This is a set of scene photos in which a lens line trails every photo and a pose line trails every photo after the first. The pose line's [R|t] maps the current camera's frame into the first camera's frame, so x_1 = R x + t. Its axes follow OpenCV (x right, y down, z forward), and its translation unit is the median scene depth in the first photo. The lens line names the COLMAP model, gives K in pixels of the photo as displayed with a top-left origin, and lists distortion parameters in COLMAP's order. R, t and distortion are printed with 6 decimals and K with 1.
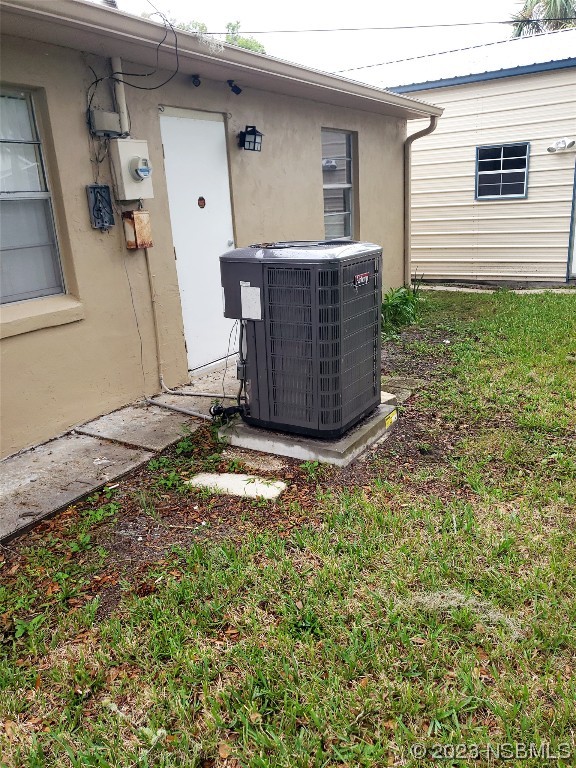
lens RADIAL K [[579.7, 0, 289.7], [0, 579.7, 382.9], [0, 0, 1]] dist [0.000759, -0.000535]
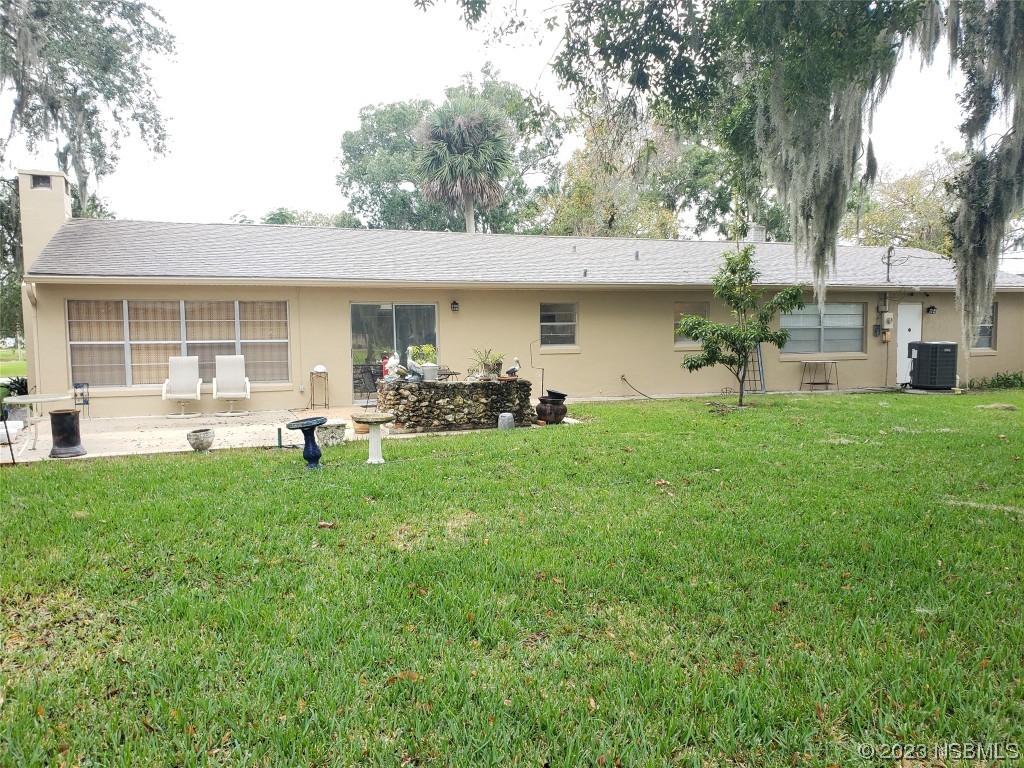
lens RADIAL K [[789.5, 0, 514.6], [0, 789.5, 388.0], [0, 0, 1]] dist [0.041835, -0.032610]
pose [[0.790712, 0.084012, -0.606397, 0.971867], [-0.214060, 0.965954, -0.145298, 1.307026], [0.573544, 0.244695, 0.781774, -4.276743]]
